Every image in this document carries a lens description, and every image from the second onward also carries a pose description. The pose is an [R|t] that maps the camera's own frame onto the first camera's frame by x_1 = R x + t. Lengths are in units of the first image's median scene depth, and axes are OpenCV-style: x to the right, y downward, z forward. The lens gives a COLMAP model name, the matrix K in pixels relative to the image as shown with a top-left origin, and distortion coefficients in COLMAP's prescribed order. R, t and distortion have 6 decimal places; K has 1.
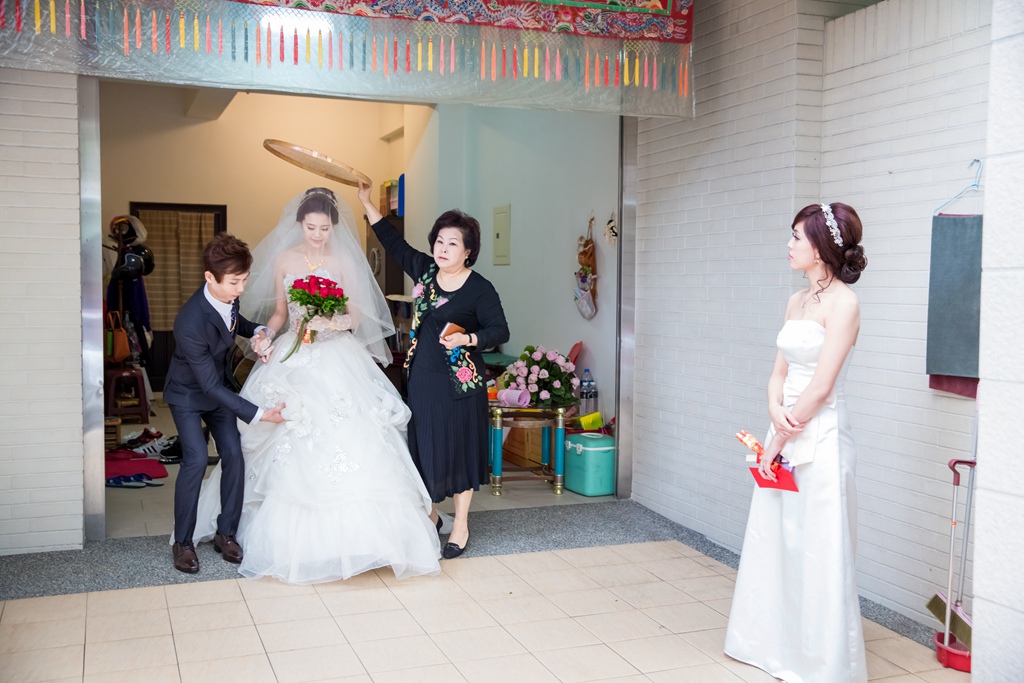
lens RADIAL K [[1054.1, 0, 512.0], [0, 1054.1, 341.5], [0, 0, 1]] dist [0.007802, -0.009562]
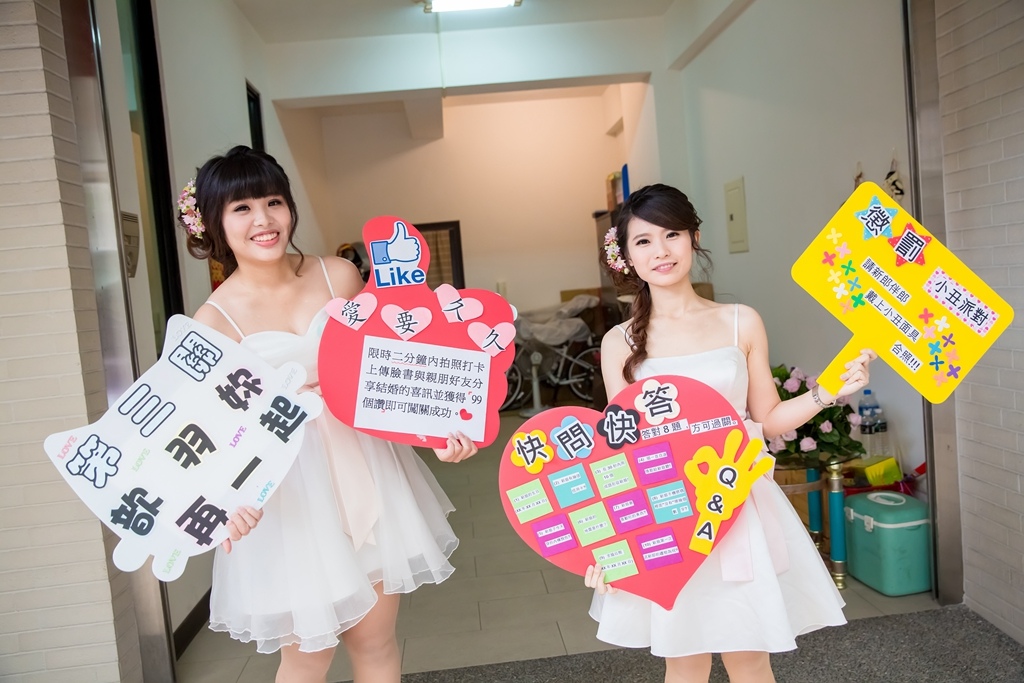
lens RADIAL K [[835.7, 0, 512.0], [0, 835.7, 341.5], [0, 0, 1]] dist [-0.059635, 0.084170]
pose [[0.951298, -0.074401, -0.299158, 0.014255], [0.082317, 0.996509, 0.013929, -0.035252], [0.297077, -0.037877, 0.954102, 0.426743]]
